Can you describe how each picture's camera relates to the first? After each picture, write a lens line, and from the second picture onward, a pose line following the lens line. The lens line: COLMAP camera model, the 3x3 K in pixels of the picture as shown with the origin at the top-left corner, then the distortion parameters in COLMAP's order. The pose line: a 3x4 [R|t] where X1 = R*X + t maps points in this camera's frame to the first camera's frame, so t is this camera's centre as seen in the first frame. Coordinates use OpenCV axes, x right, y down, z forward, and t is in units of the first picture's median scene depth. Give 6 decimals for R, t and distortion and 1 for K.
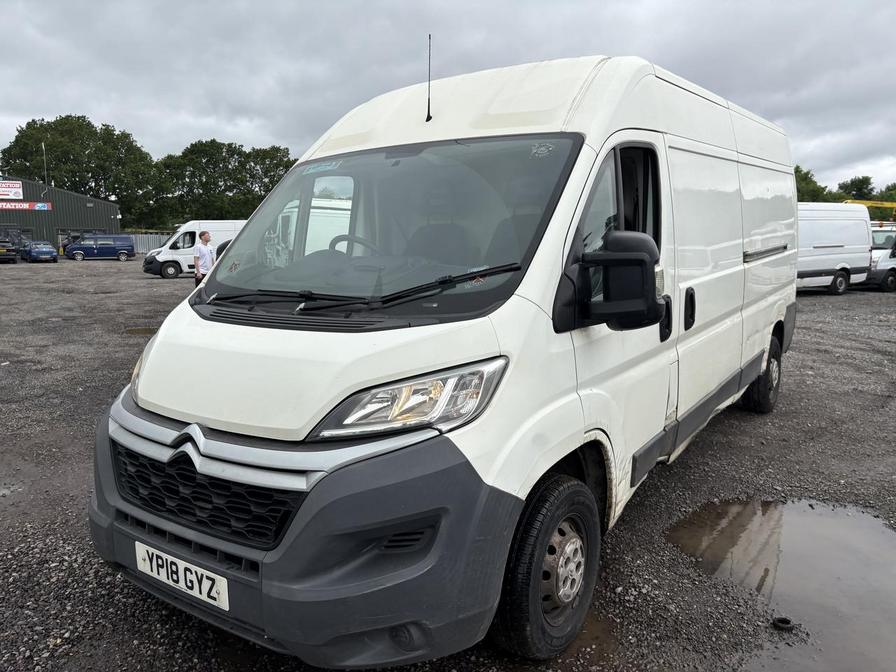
lens RADIAL K [[706.0, 0, 448.0], [0, 706.0, 336.0], [0, 0, 1]] dist [-0.023260, 0.000468]
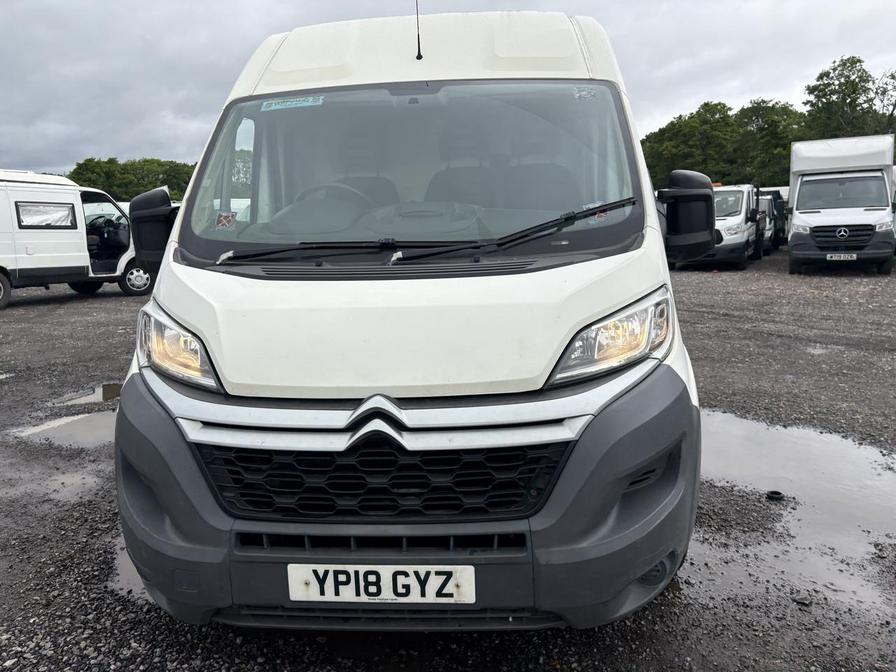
lens RADIAL K [[691.9, 0, 448.0], [0, 691.9, 336.0], [0, 0, 1]] dist [-0.001130, -0.001099]
pose [[0.860427, -0.103548, 0.498941, -0.676276], [0.091649, 0.994616, 0.048368, 0.024393], [-0.501264, 0.004110, 0.865285, 0.268404]]
